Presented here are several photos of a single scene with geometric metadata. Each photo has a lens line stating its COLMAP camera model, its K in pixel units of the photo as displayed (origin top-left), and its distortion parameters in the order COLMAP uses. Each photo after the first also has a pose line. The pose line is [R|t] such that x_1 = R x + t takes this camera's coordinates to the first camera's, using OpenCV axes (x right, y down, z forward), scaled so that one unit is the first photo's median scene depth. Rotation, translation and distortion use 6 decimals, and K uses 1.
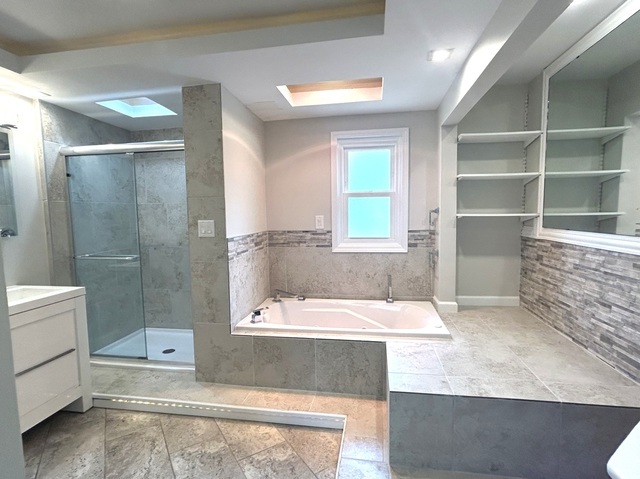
lens RADIAL K [[319.0, 0, 323.5], [0, 319.0, 240.7], [0, 0, 1]] dist [-0.002245, 0.004229]
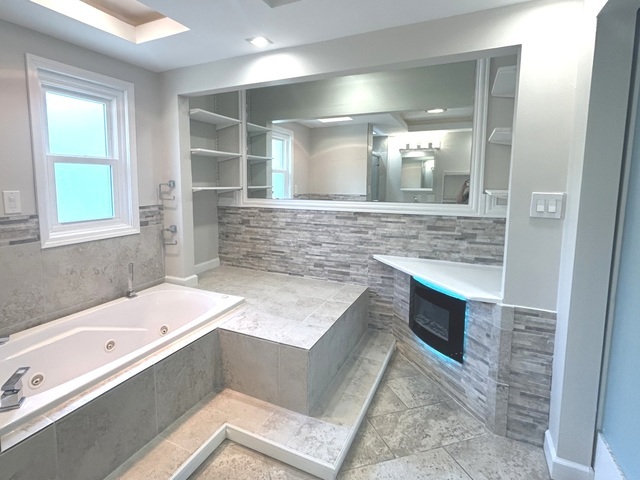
lens RADIAL K [[340.6, 0, 278.2], [0, 340.6, 217.7], [0, 0, 1]] dist [0.003278, 0.000187]
pose [[0.344858, -0.086780, 0.934635, -0.529069], [0.077333, 0.994959, 0.063847, -0.038422], [-0.935464, 0.050260, 0.349830, 0.396869]]
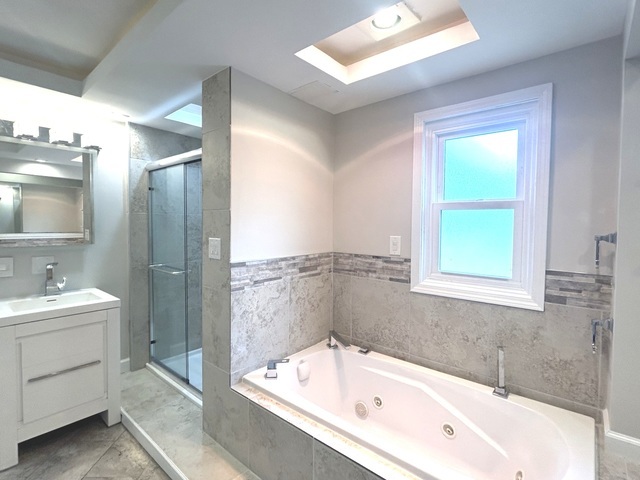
lens RADIAL K [[319.0, 0, 317.8], [0, 319.0, 236.8], [0, 0, 1]] dist [-0.002245, 0.004229]
pose [[0.856216, 0.045926, -0.514572, 0.243783], [-0.068662, 0.997321, -0.025238, -0.058095], [0.512034, 0.056941, 0.857076, 0.388154]]
